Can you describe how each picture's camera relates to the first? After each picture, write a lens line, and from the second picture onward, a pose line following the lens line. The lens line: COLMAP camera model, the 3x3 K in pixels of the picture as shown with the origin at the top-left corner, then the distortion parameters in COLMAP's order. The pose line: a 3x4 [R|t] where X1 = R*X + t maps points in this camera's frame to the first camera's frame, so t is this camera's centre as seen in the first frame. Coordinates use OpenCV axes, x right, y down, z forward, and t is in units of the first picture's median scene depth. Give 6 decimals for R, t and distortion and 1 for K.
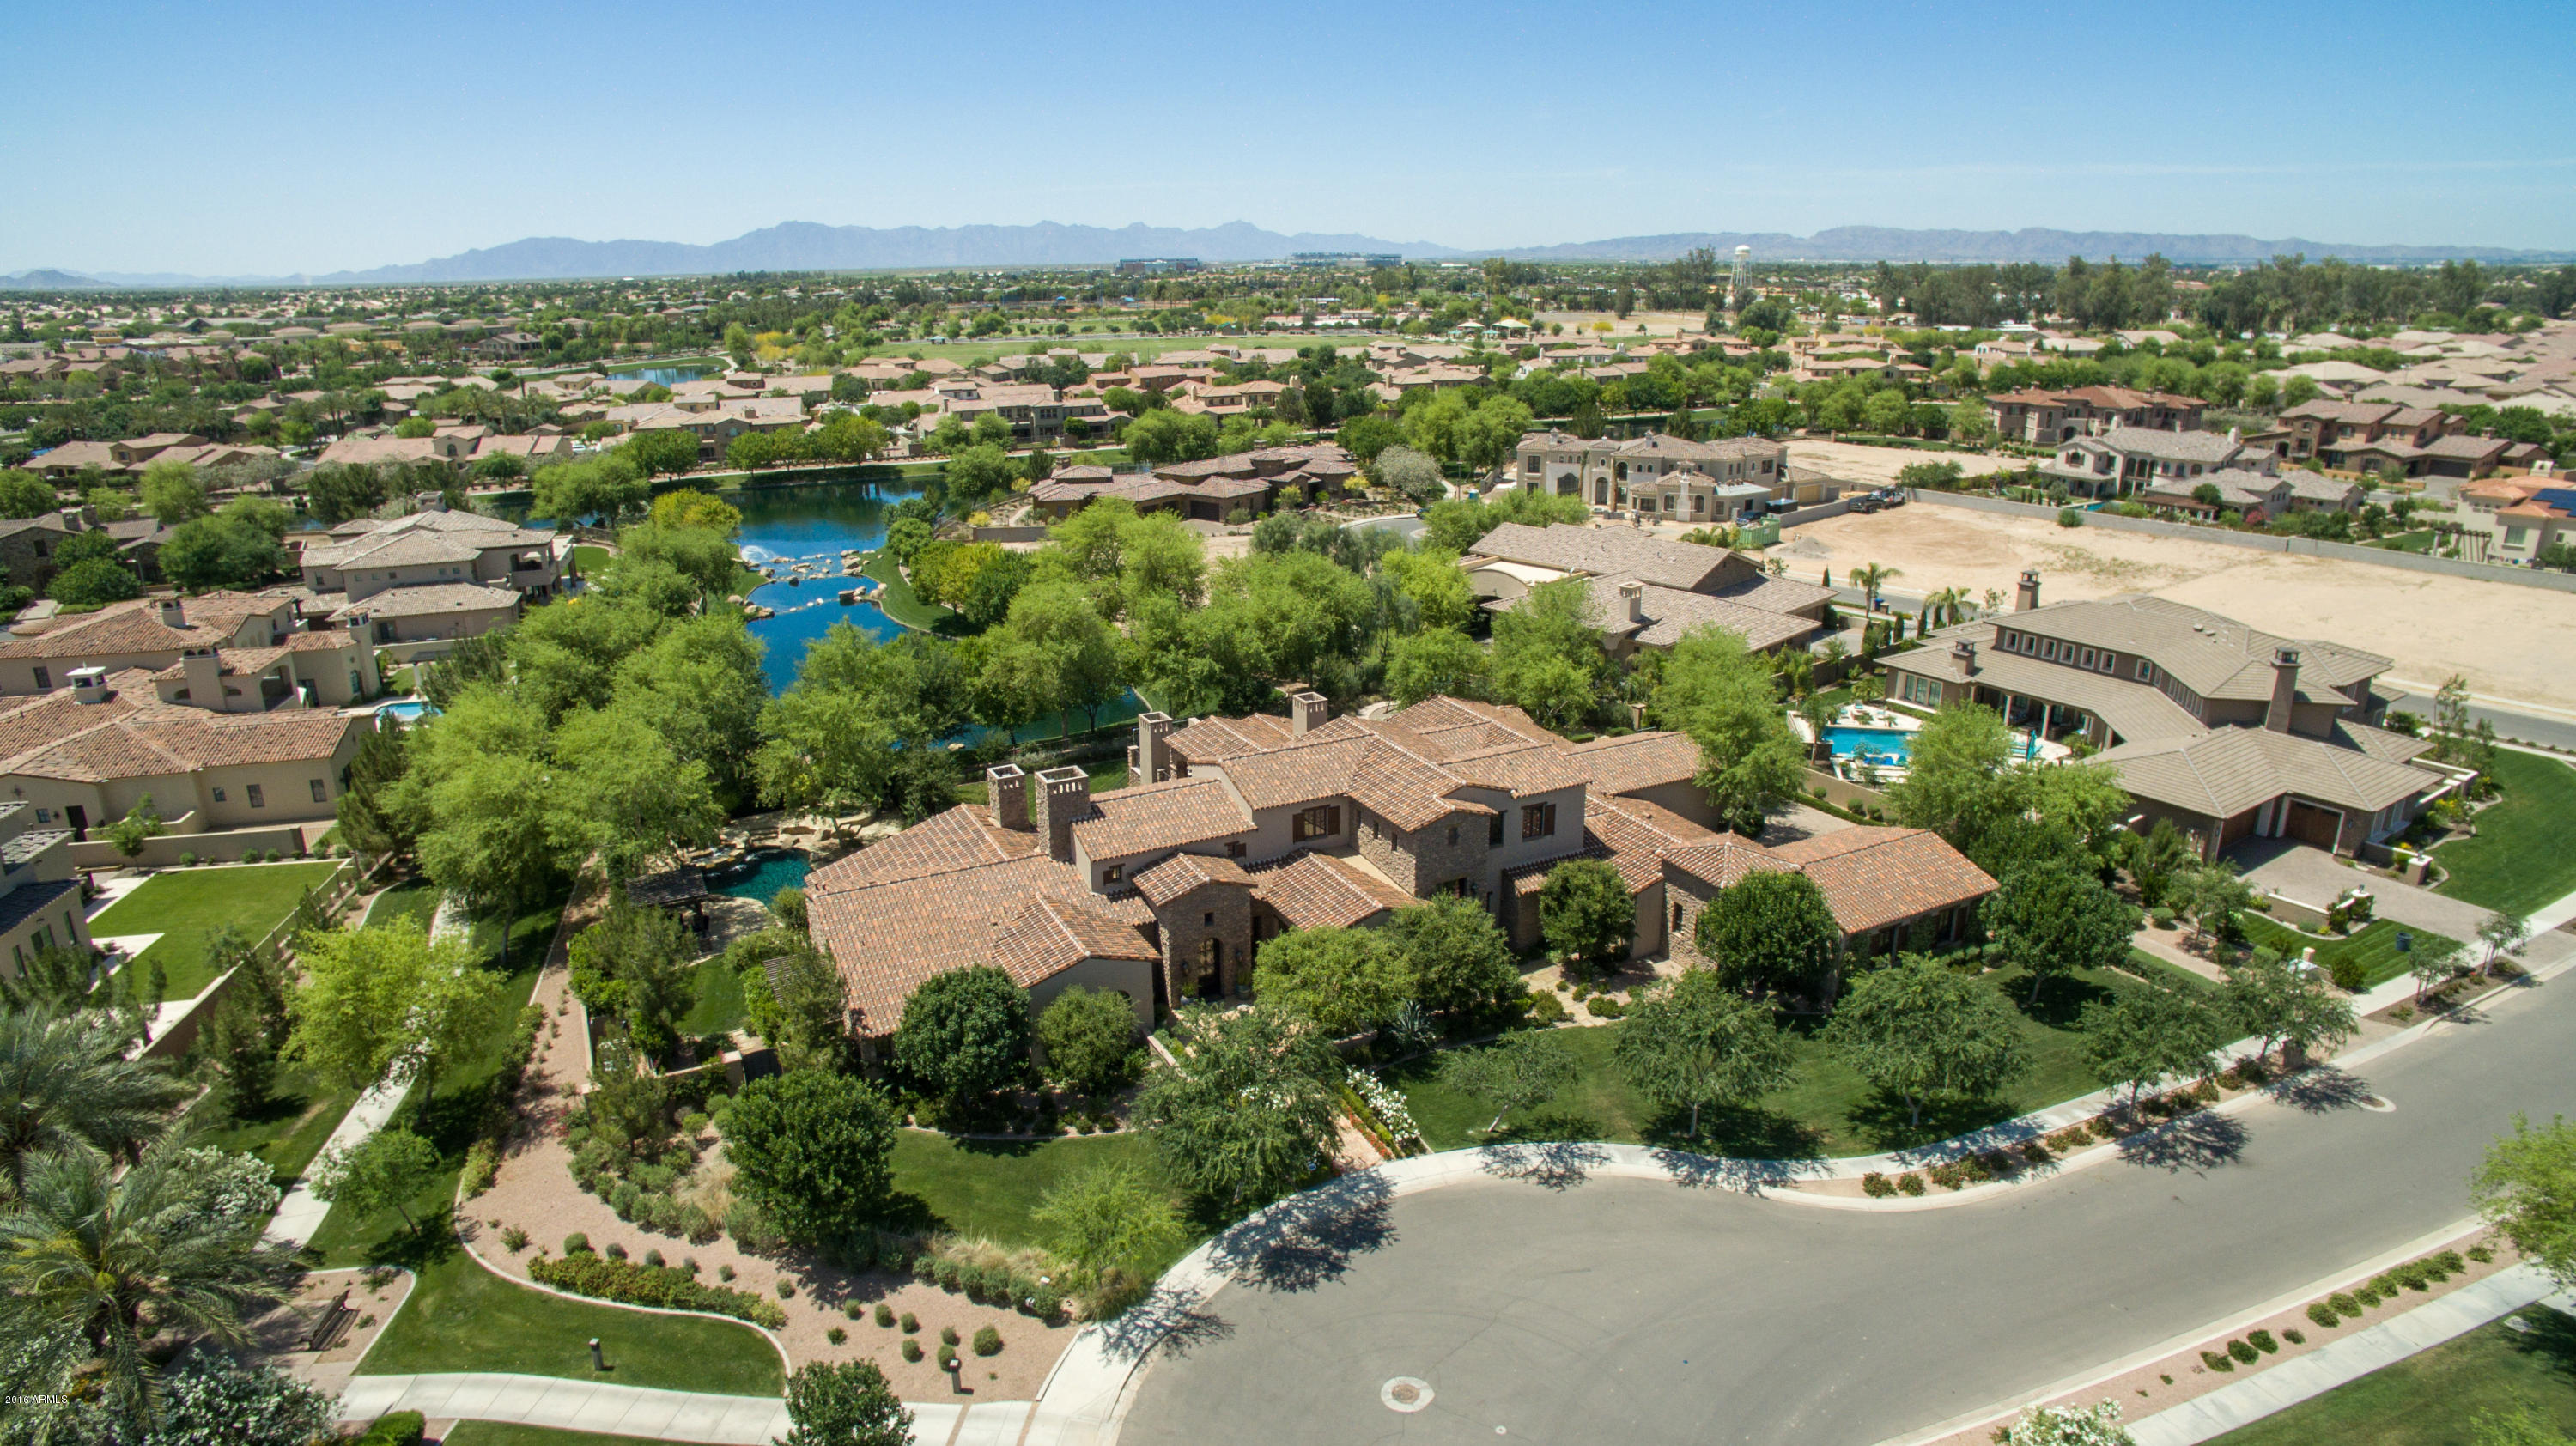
lens RADIAL K [[1490.2, 0, 1284.4], [0, 1490.2, 716.1], [0, 0, 1]] dist [-0.123552, 0.087907]
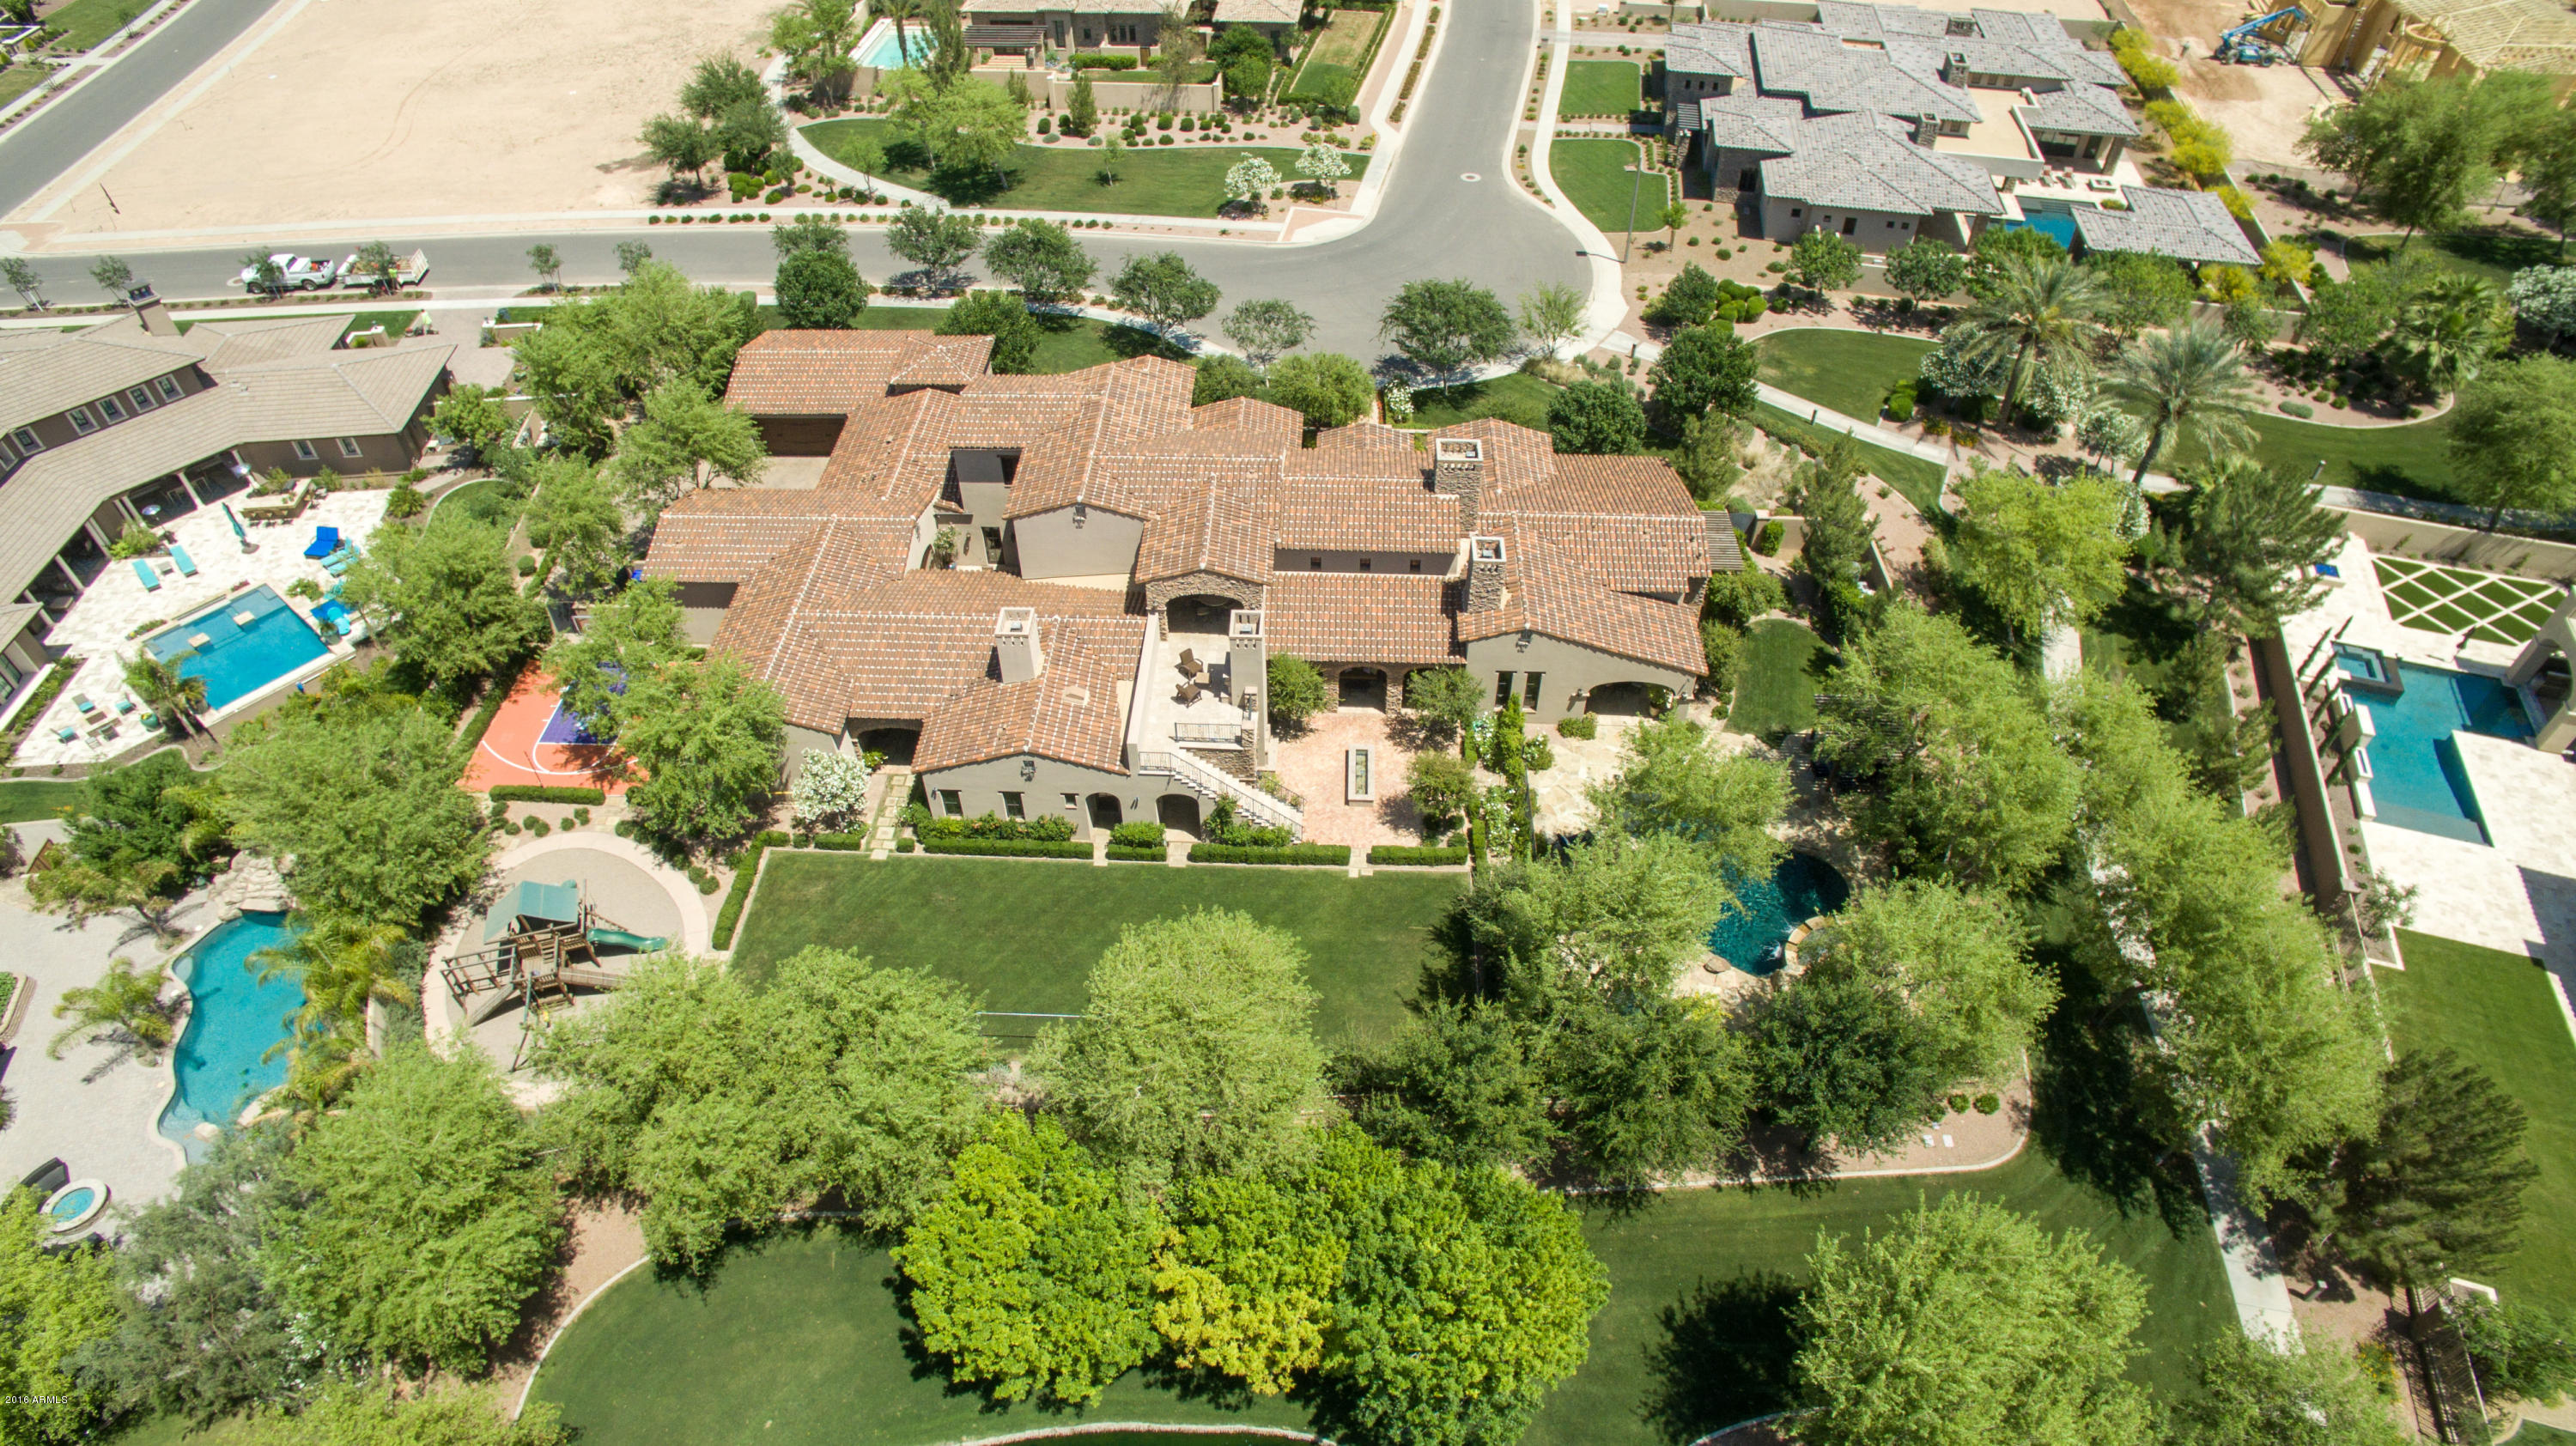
lens RADIAL K [[1490.2, 0, 1284.4], [0, 1490.2, 716.1], [0, 0, 1]] dist [-0.123552, 0.087907]
pose [[-0.873080, -0.327042, 0.361629, -0.358342], [0.157881, 0.512099, 0.844292, -0.554279], [-0.461308, 0.794228, -0.395469, 1.230401]]
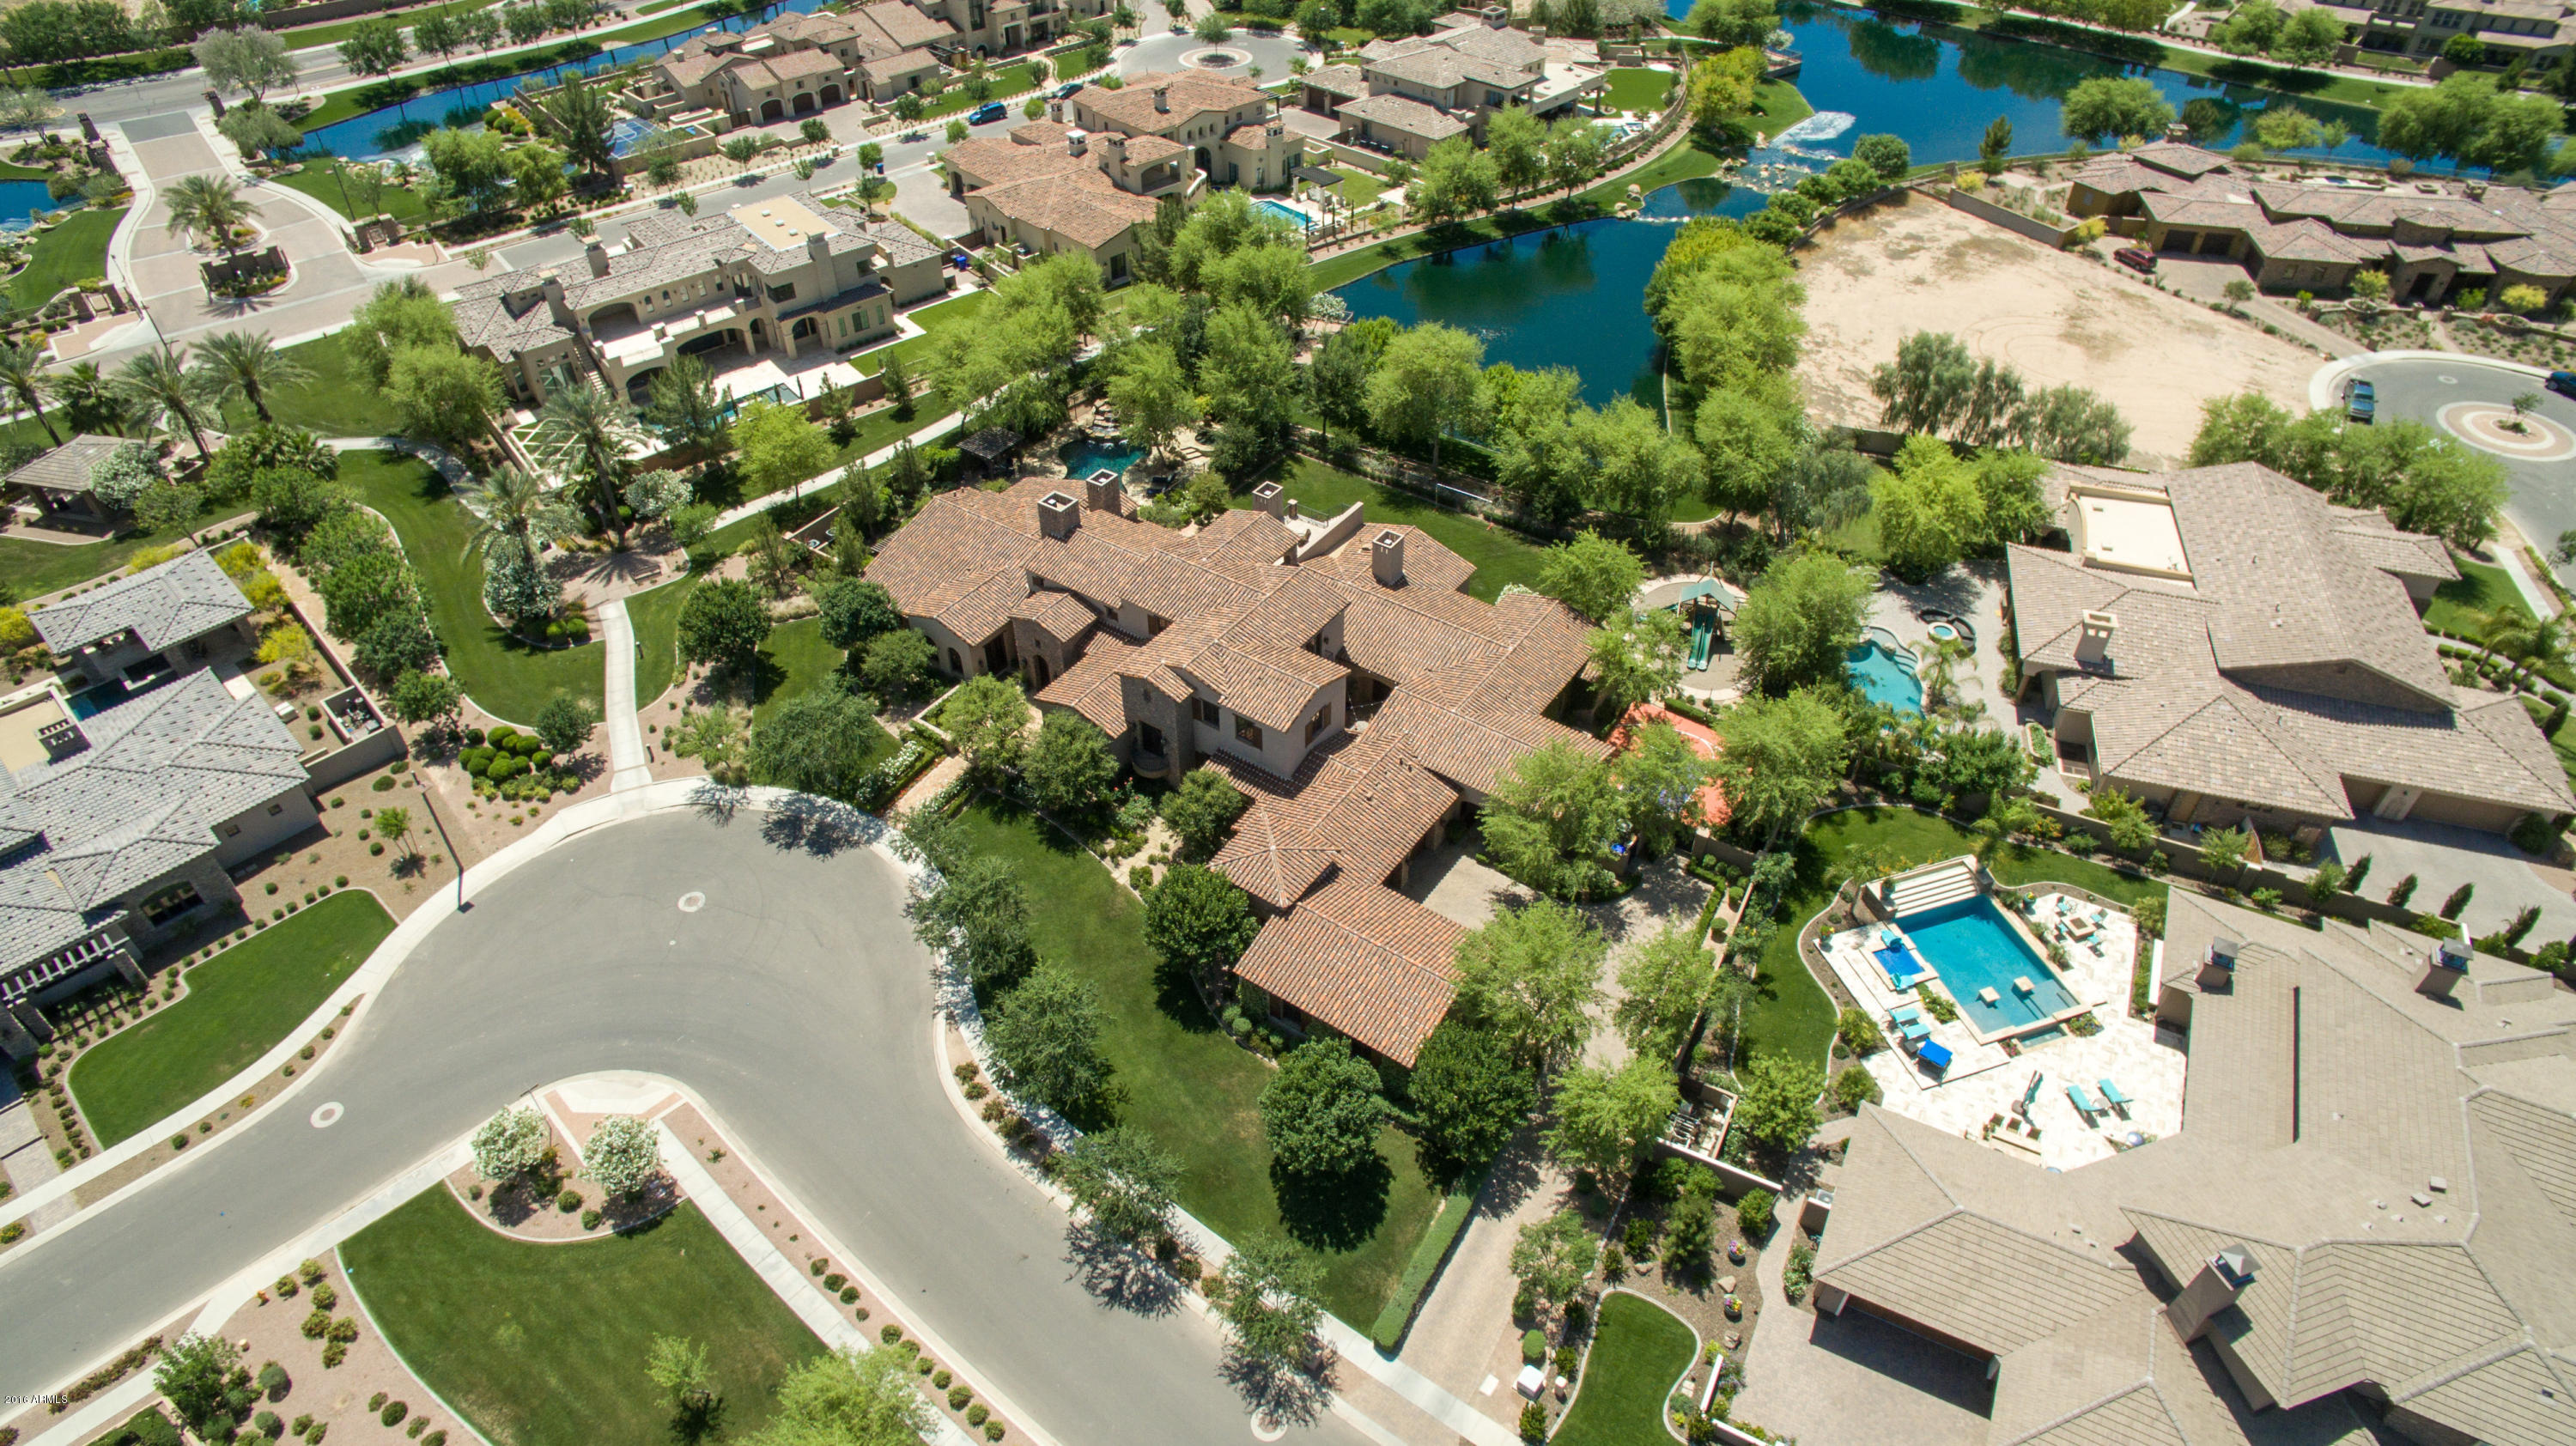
lens RADIAL K [[1490.2, 0, 1284.4], [0, 1490.2, 716.1], [0, 0, 1]] dist [-0.123552, 0.087907]
pose [[0.470411, 0.577992, -0.666813, 0.775769], [-0.261215, 0.812980, 0.520413, -0.449775], [0.842900, -0.070626, 0.533415, 0.330183]]
